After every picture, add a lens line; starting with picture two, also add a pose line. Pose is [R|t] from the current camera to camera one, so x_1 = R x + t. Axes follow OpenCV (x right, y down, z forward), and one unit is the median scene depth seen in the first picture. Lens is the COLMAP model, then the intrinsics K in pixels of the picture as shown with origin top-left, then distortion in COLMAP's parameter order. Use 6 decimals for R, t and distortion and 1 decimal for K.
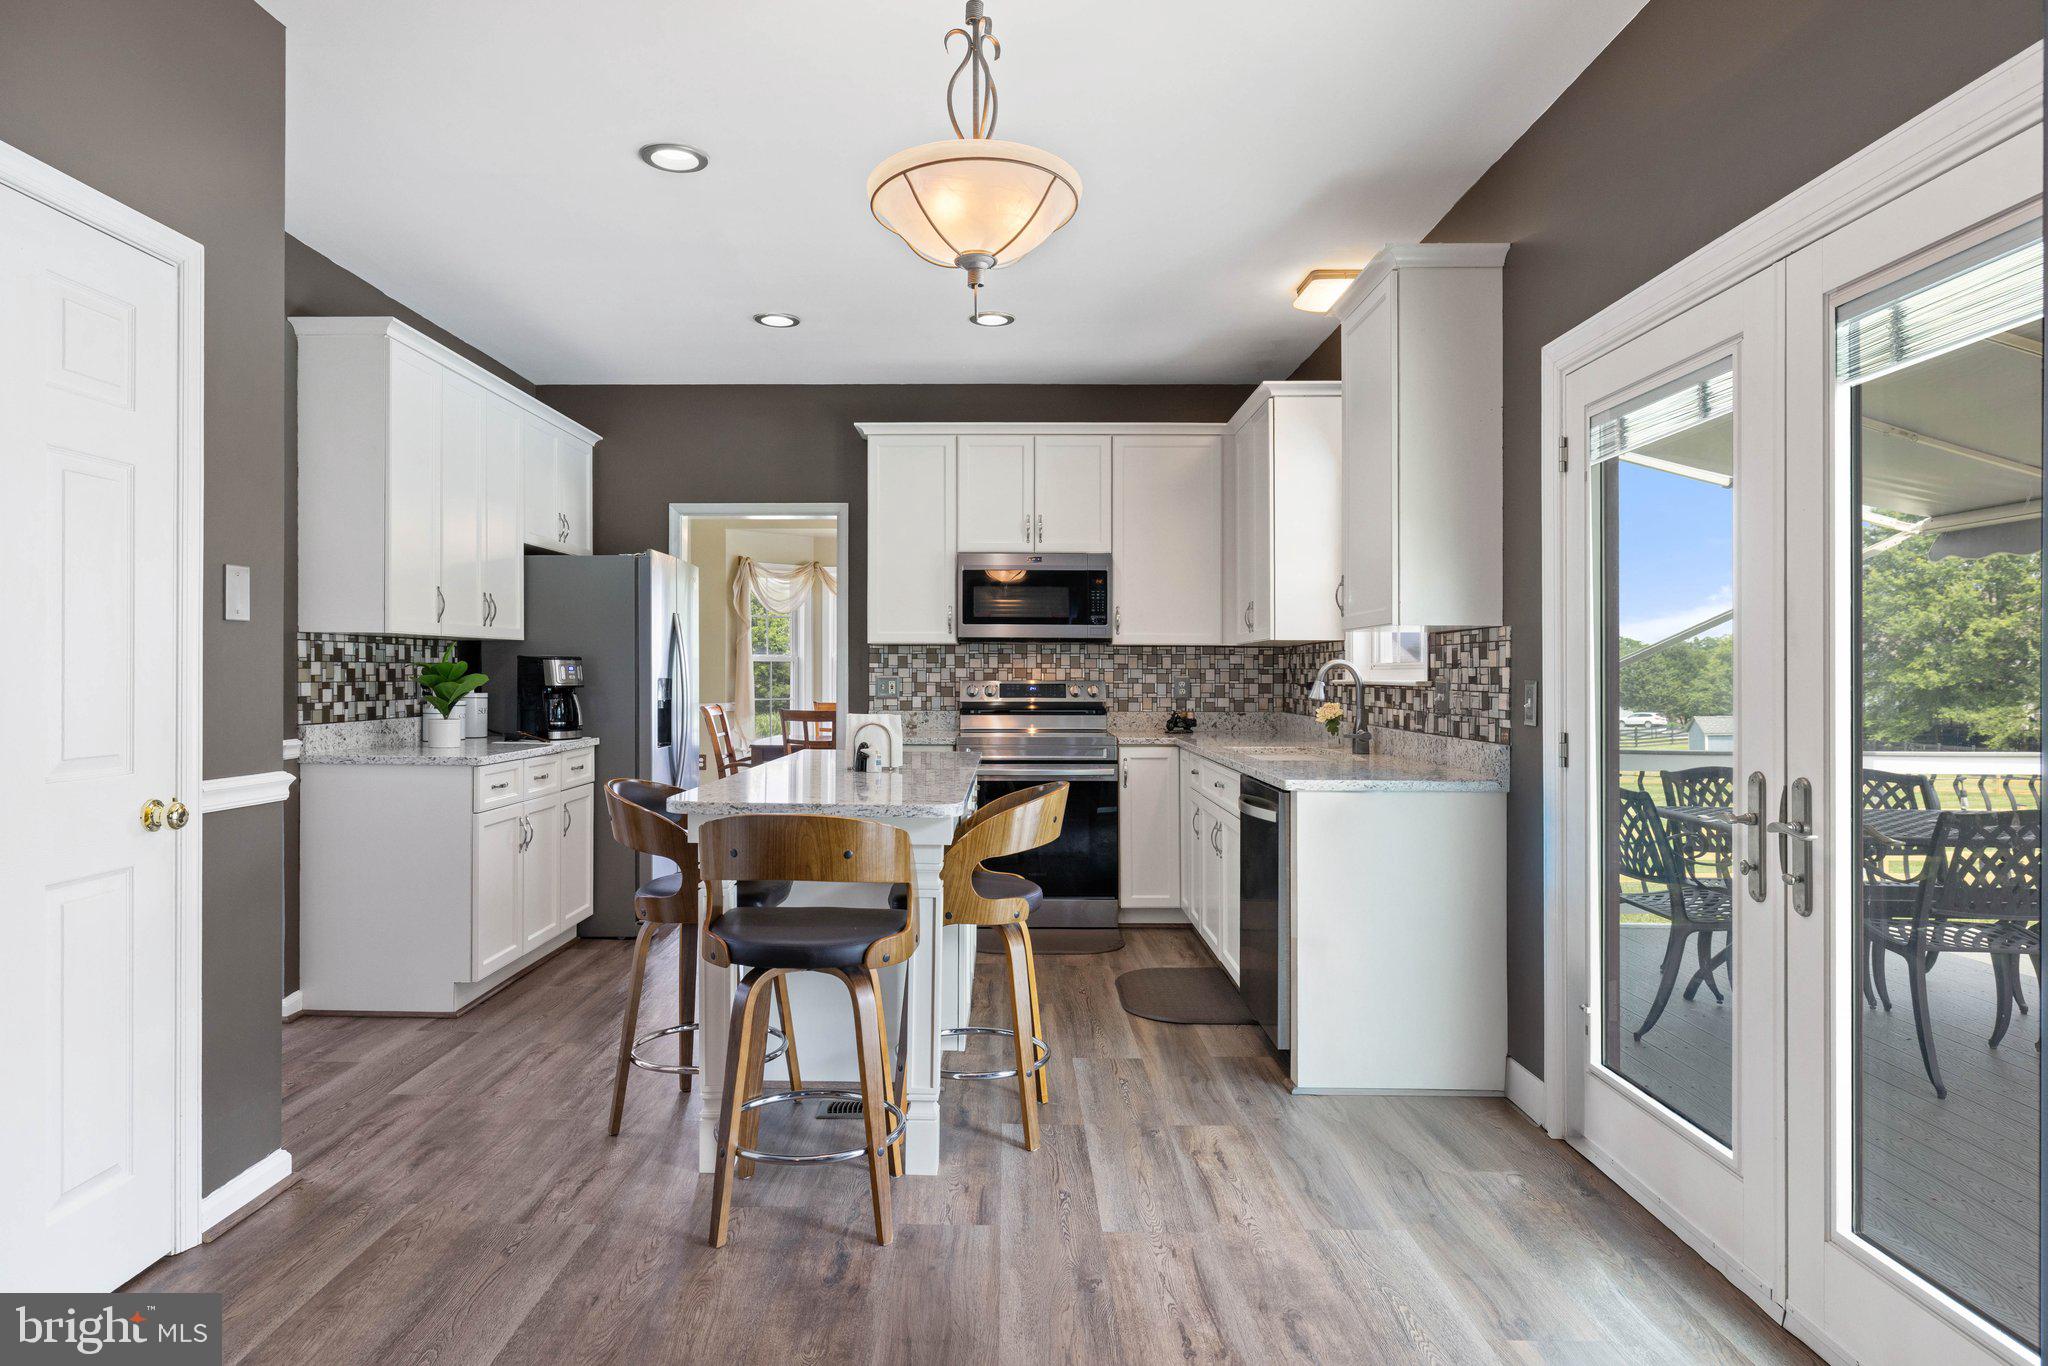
lens RADIAL K [[1209.1, 0, 977.5], [0, 1209.1, 697.7], [0, 0, 1]] dist [0.002878, 0.004178]
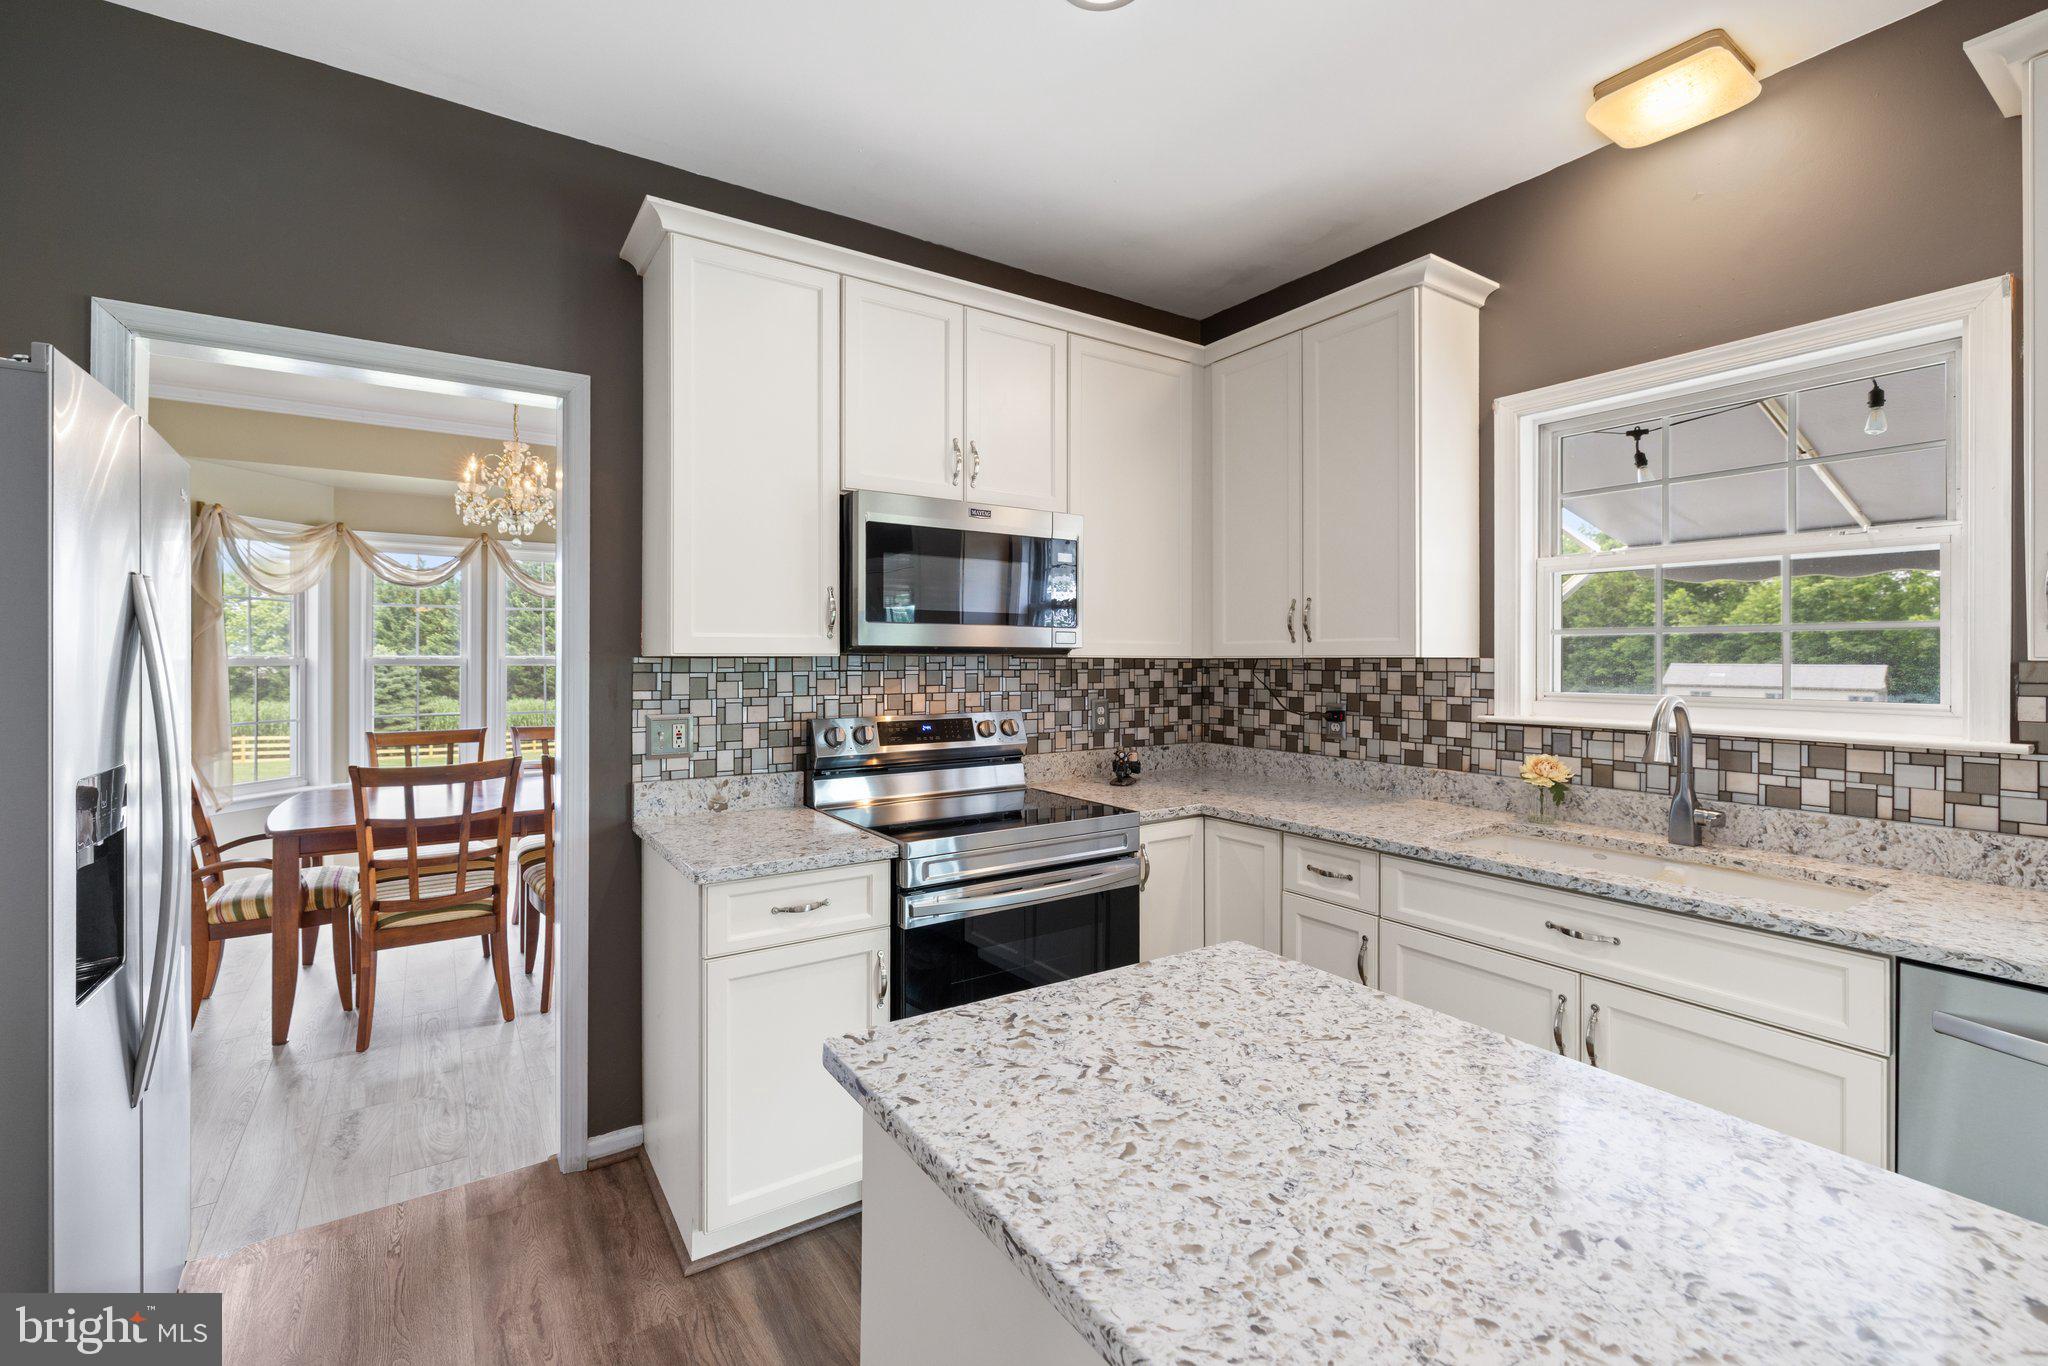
lens RADIAL K [[863.4, 0, 991.2], [0, 863.4, 669.8], [0, 0, 1]] dist [0.002479, 0.000669]
pose [[0.824713, -0.010562, 0.565453, -0.208854], [0.013109, 0.999914, -0.000443, -0.043398], [-0.565400, 0.007778, 0.824780, 0.736019]]
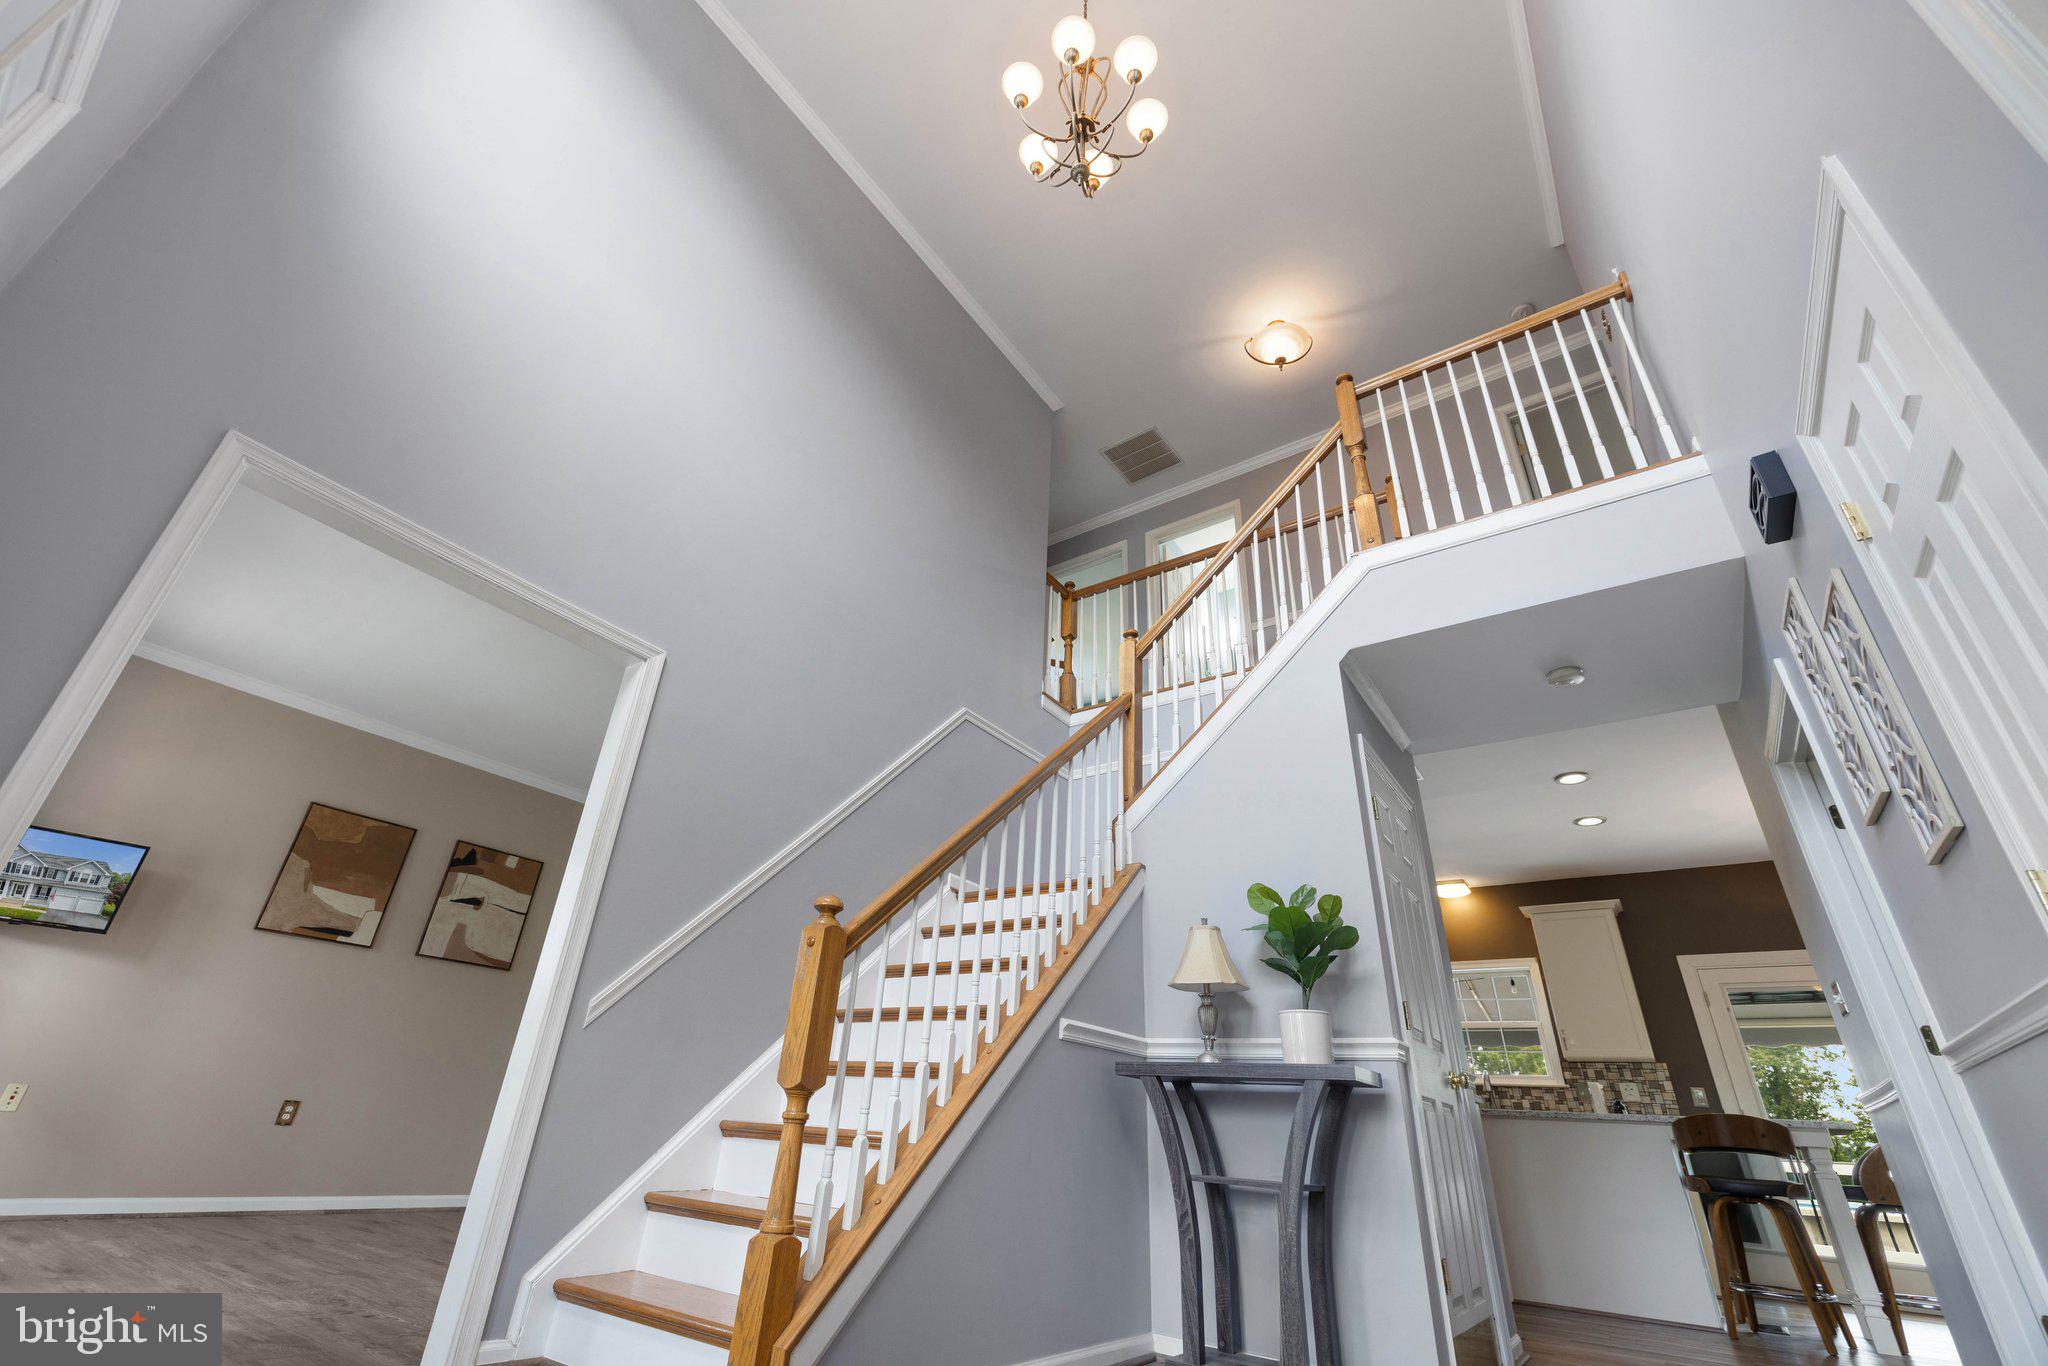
lens RADIAL K [[863.4, 0, 1015.0], [0, 863.4, 682.2], [0, 0, 1]] dist [0.002479, 0.000669]
pose [[0.554878, 0.403652, 0.727444, -1.282115], [-0.036099, 0.885263, -0.463688, 0.081712], [-0.831148, 0.231031, 0.505785, 0.683215]]
